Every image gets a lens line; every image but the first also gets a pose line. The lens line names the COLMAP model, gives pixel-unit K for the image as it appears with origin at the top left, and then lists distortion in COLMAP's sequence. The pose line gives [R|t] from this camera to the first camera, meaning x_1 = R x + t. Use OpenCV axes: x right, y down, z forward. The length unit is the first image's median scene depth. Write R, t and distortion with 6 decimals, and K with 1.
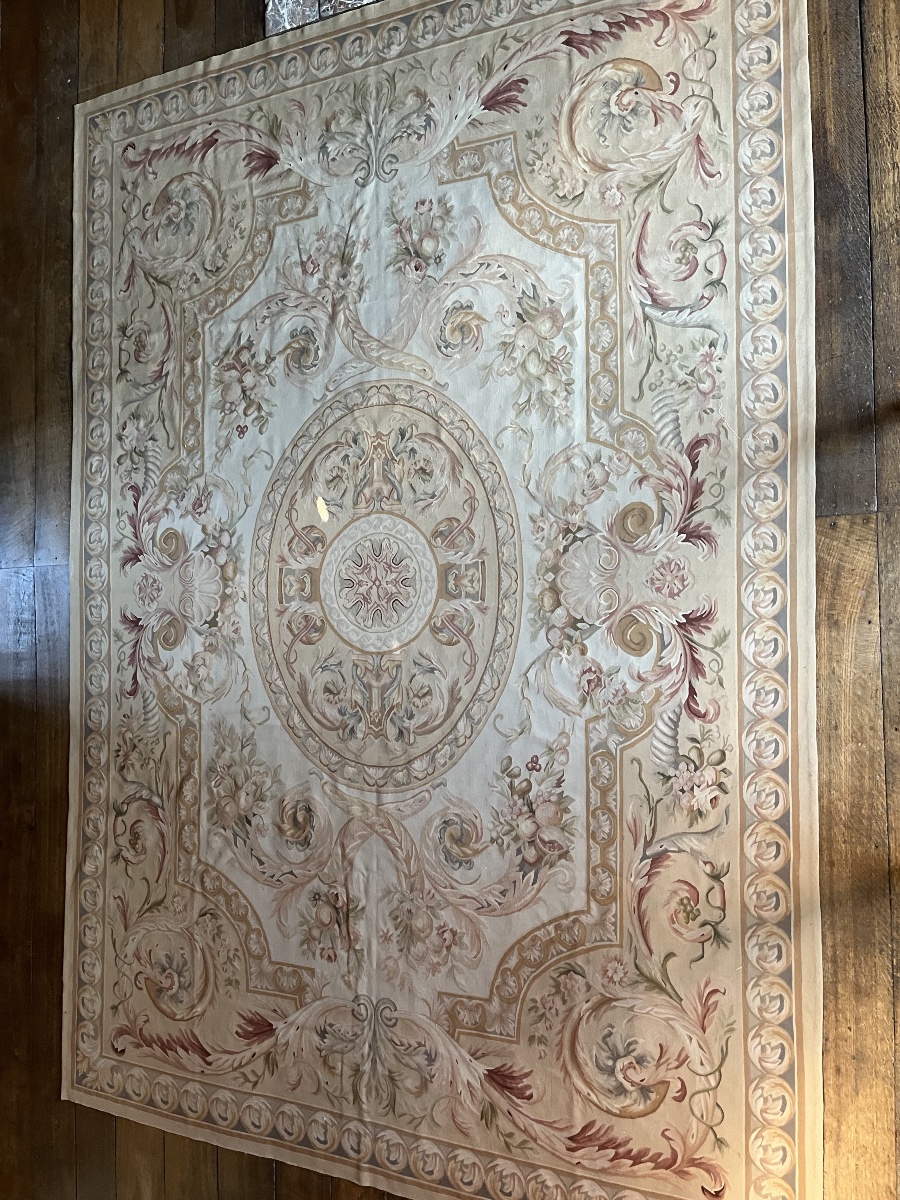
lens RADIAL K [[897.9, 0, 442.3], [0, 897.9, 601.0], [0, 0, 1]] dist [0.057105, -0.083382]
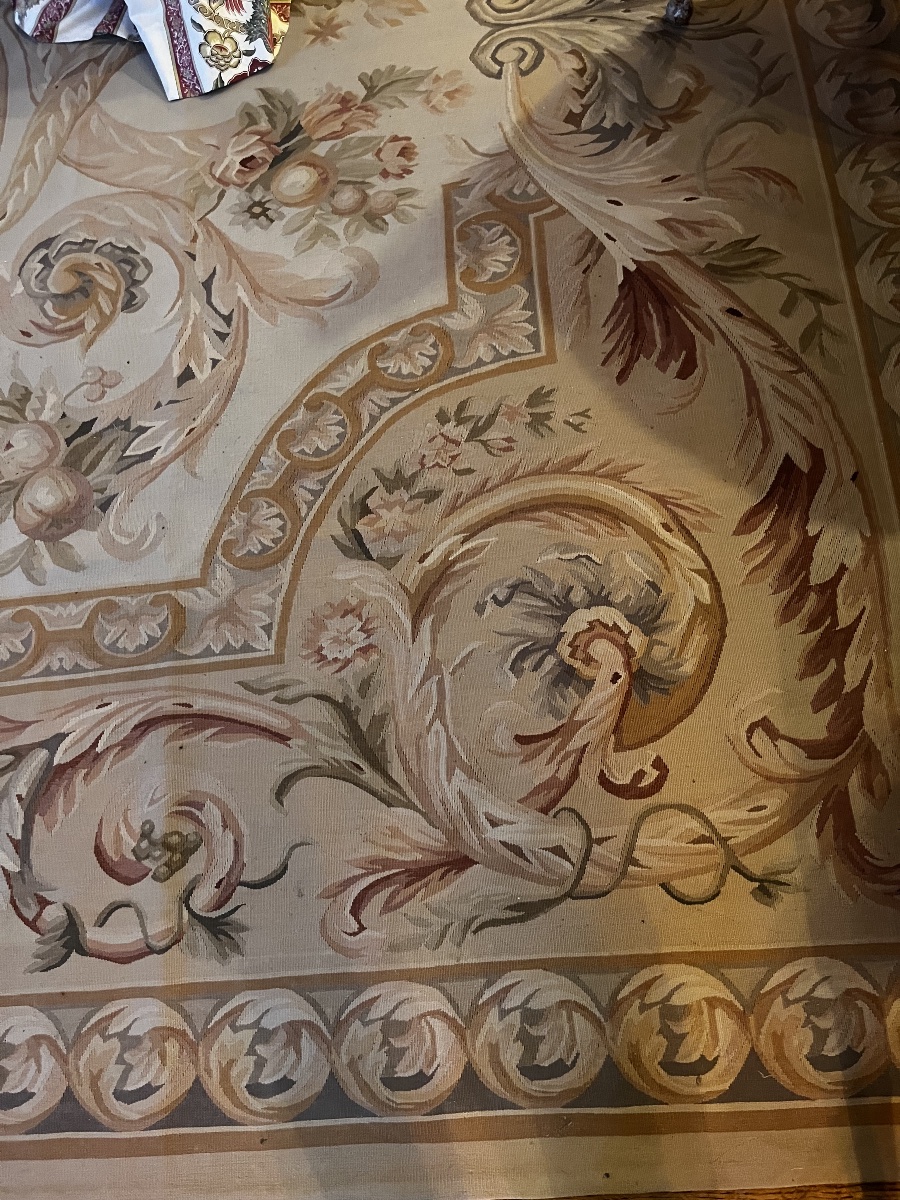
lens RADIAL K [[897.9, 0, 442.3], [0, 897.9, 601.0], [0, 0, 1]] dist [0.057105, -0.083382]
pose [[0.111261, 0.981447, 0.156150, 0.120047], [-0.988271, 0.092730, 0.121336, -0.532753], [0.104605, -0.167819, 0.980252, 0.643210]]
